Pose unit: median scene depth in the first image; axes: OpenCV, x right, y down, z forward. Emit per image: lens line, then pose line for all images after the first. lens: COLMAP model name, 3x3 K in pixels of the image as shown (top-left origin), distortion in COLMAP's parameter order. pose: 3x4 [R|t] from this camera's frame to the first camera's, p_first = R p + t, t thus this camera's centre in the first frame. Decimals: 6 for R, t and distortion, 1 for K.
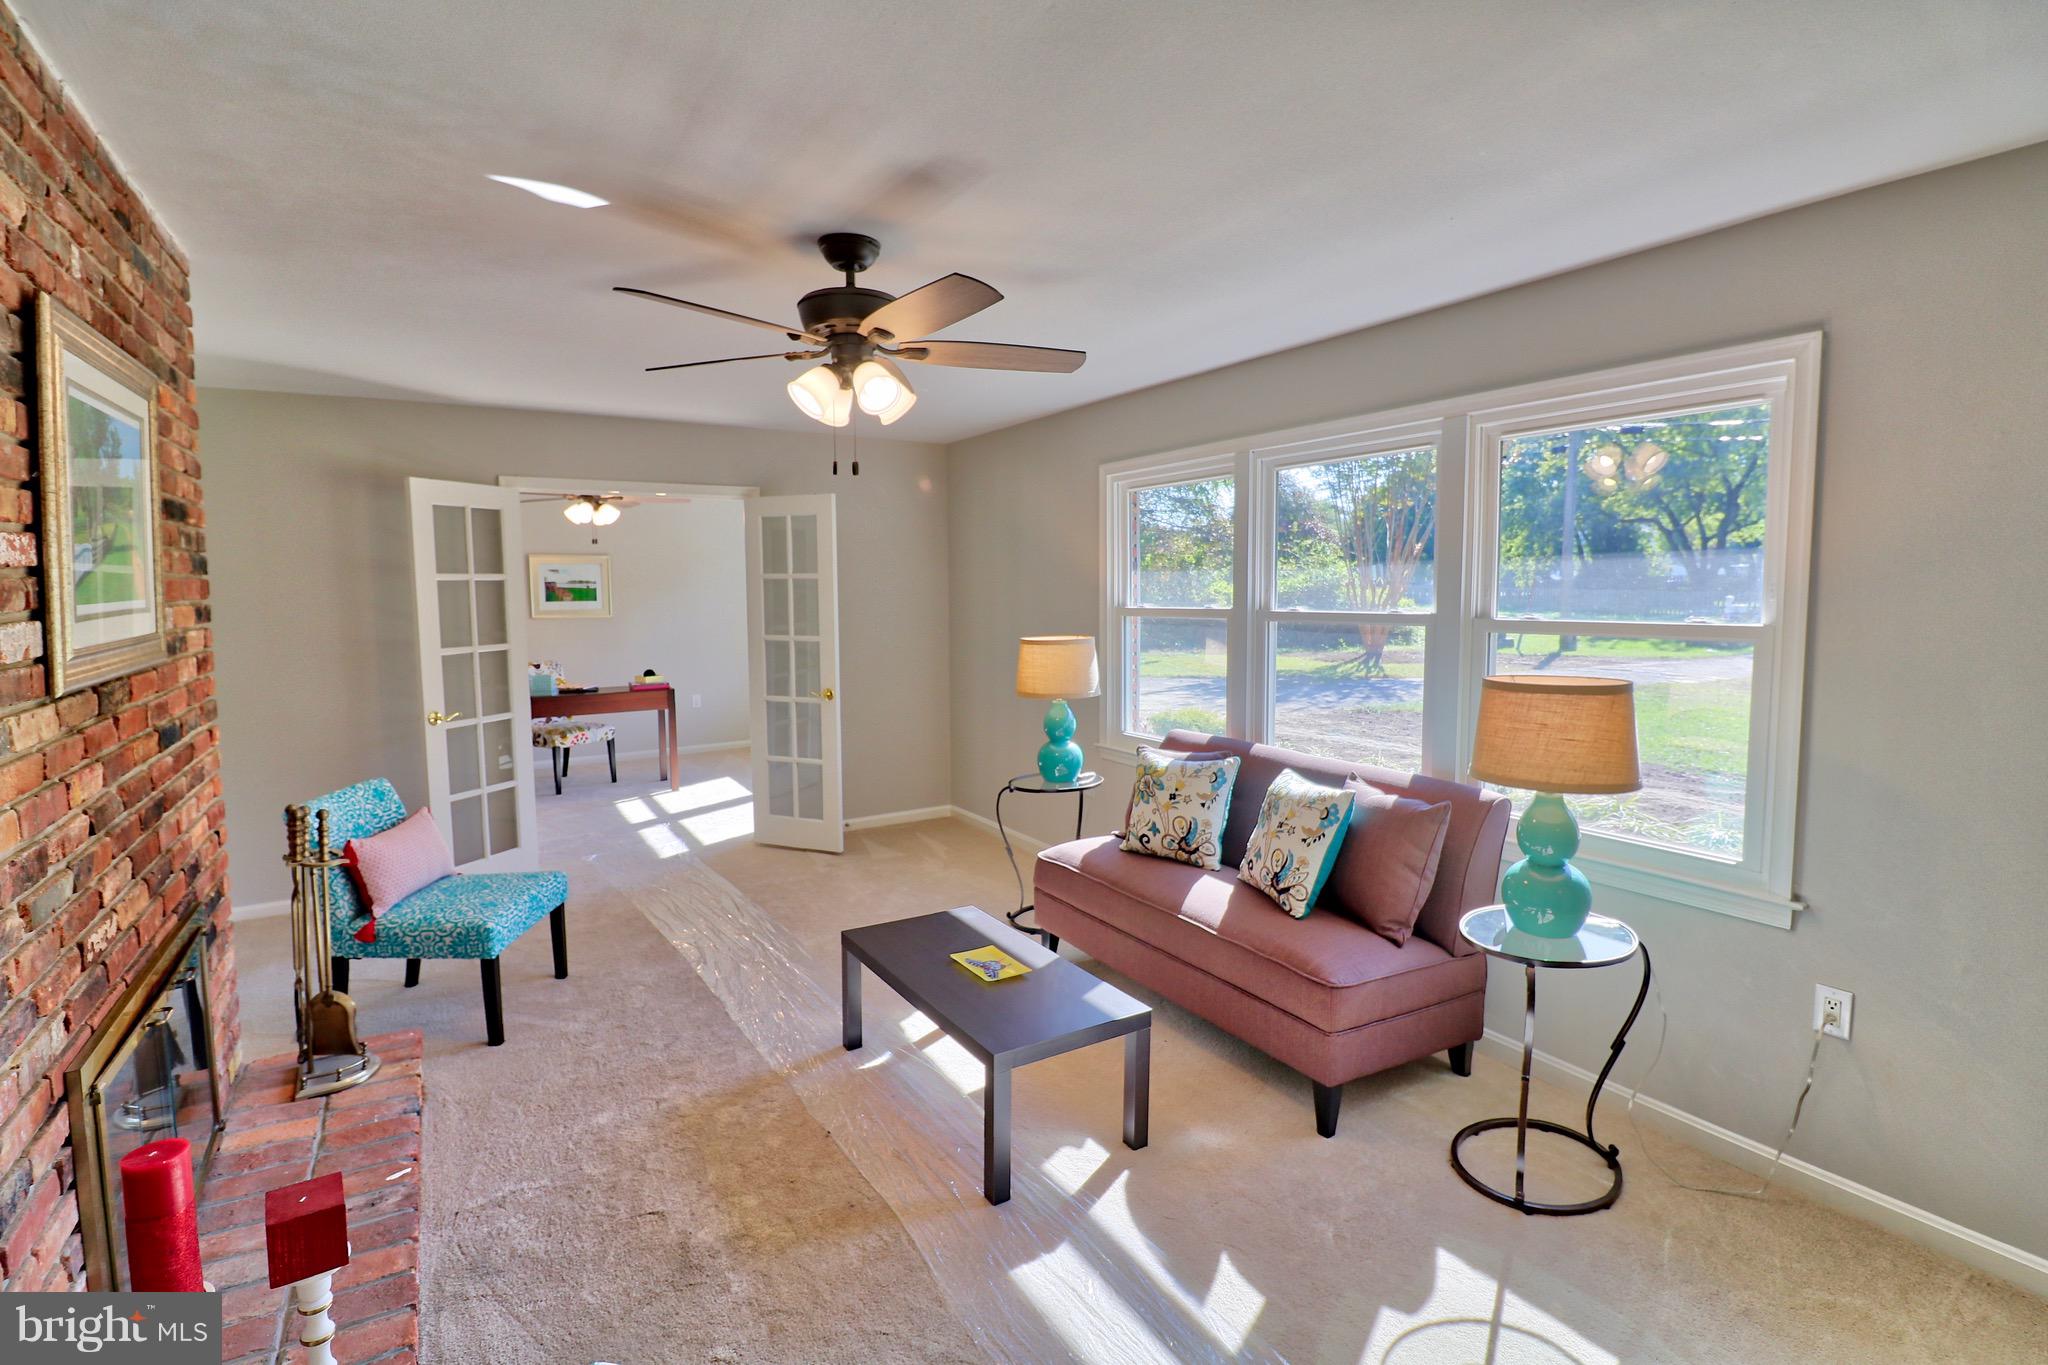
lens RADIAL K [[950.8, 0, 1006.0], [0, 950.8, 665.5], [0, 0, 1]] dist [0.001667, -0.013982]
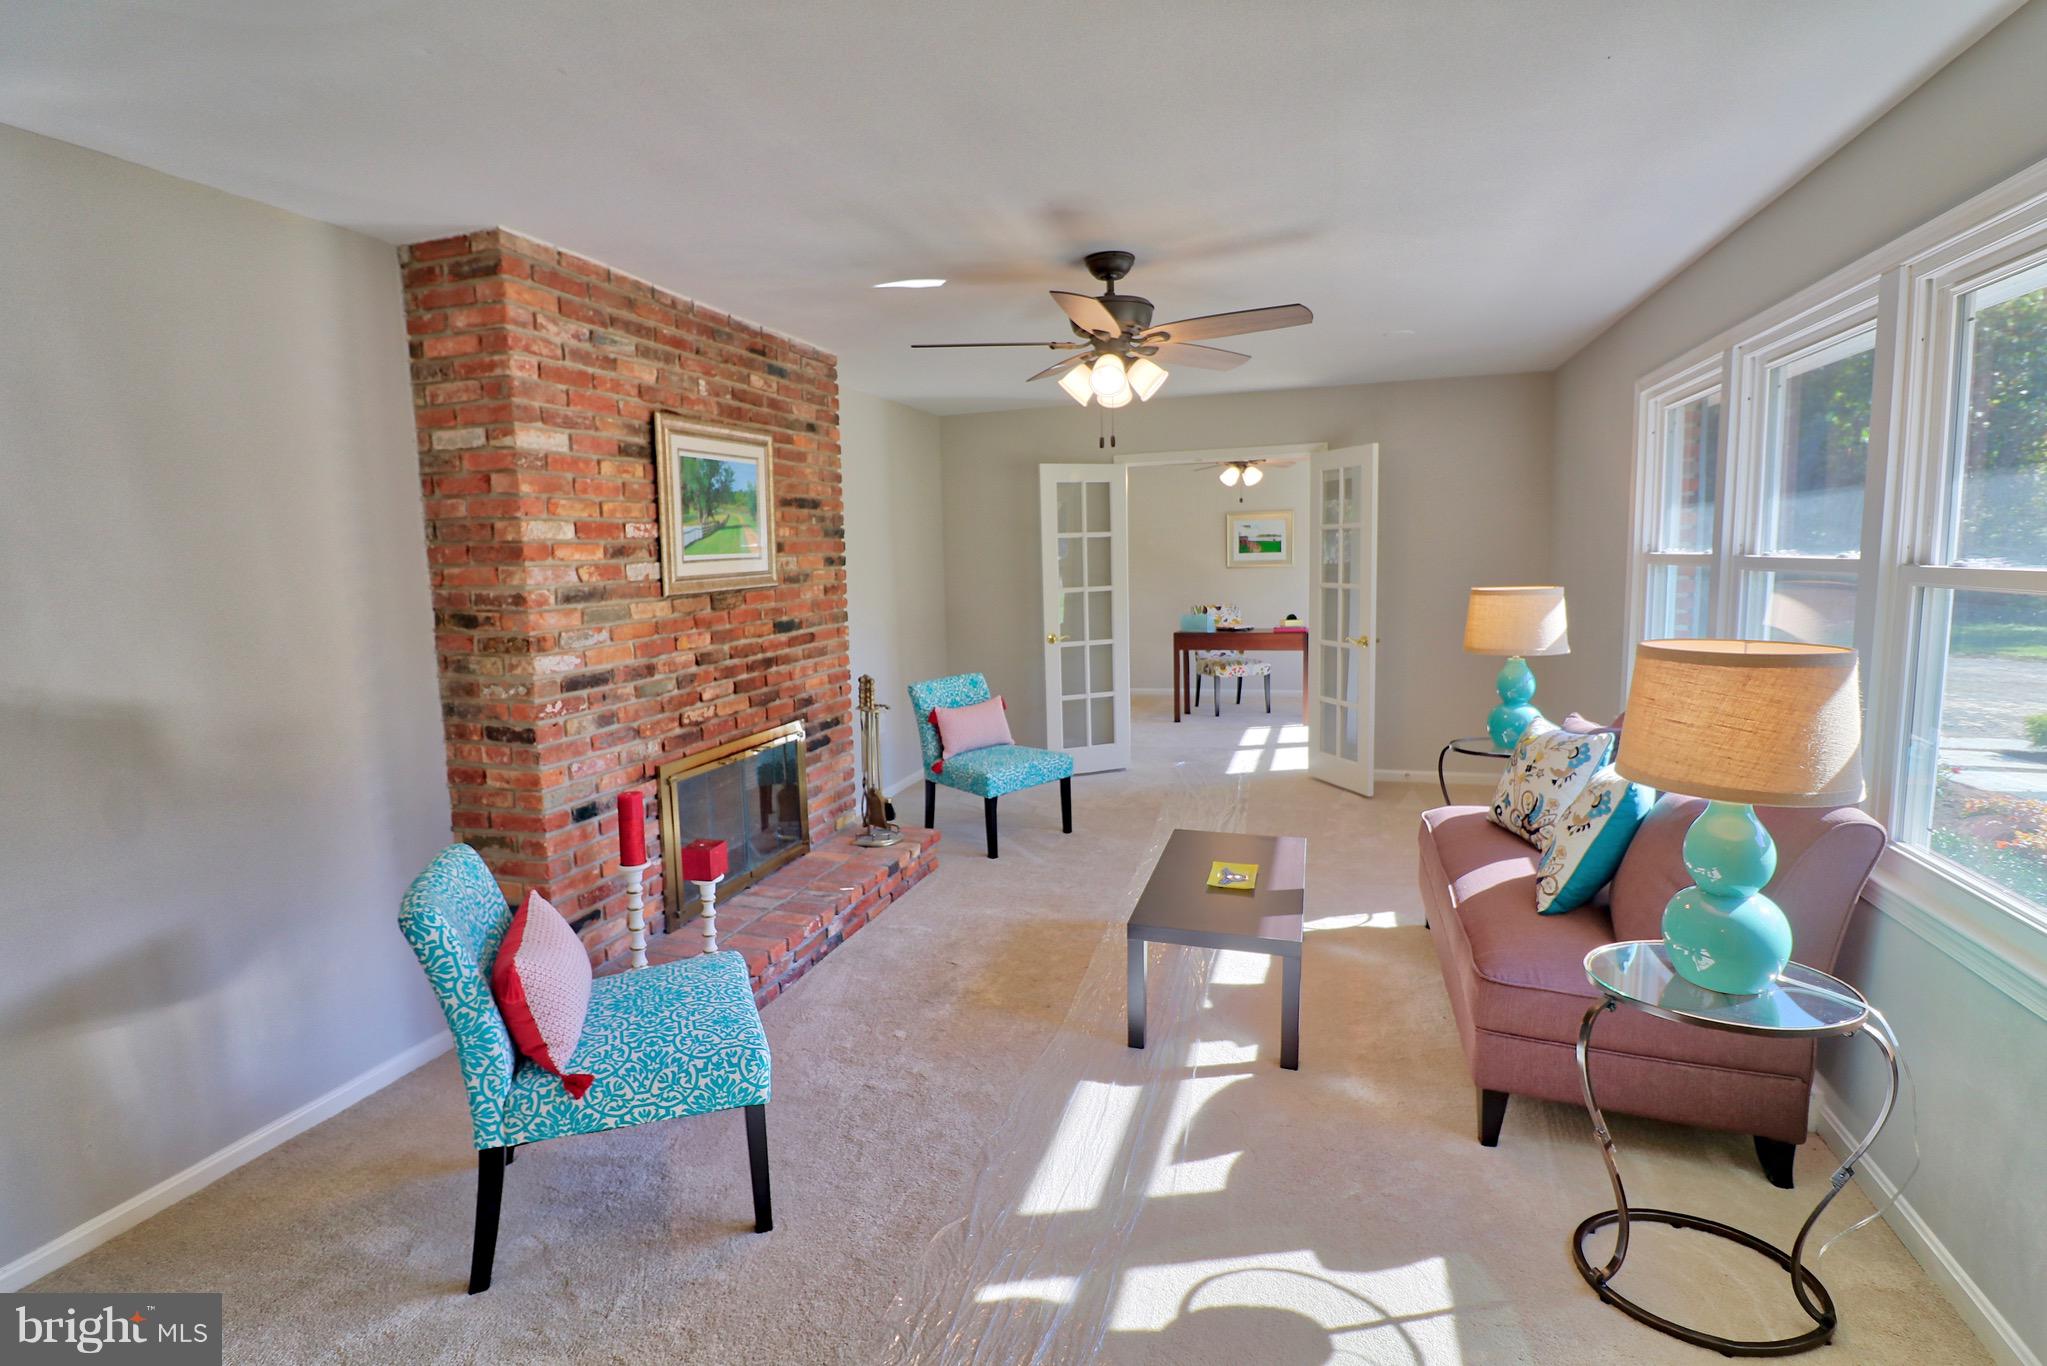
lens RADIAL K [[950.4, 0, 1016.1], [0, 950.4, 661.7], [0, 0, 1]] dist [-0.000644, -0.013814]
pose [[0.658018, 0.076849, -0.749071, 0.672019], [-0.042160, 0.996978, 0.065247, 0.002413], [0.751821, -0.011353, 0.659269, 0.082771]]
